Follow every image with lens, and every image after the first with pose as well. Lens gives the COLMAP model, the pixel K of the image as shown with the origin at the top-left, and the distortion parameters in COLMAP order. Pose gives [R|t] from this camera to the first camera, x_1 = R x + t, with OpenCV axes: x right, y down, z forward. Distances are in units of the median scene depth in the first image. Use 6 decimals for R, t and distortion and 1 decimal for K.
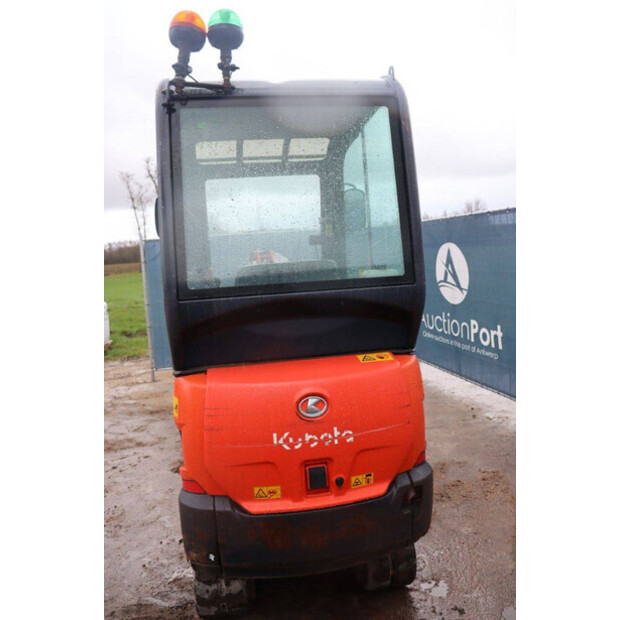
lens RADIAL K [[510.6, 0, 310.0], [0, 510.6, 310.0], [0, 0, 1]] dist [-0.177489, 0.166444]
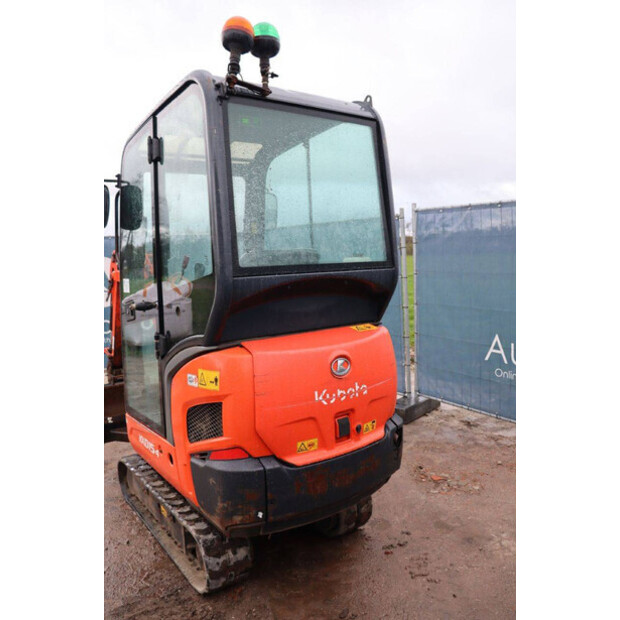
lens RADIAL K [[510.6, 0, 310.0], [0, 510.6, 310.0], [0, 0, 1]] dist [-0.177489, 0.166444]
pose [[0.891797, -0.022270, 0.451886, -0.594372], [0.034734, 0.999210, -0.019305, 0.076903], [-0.451100, 0.032912, 0.891867, -0.044278]]
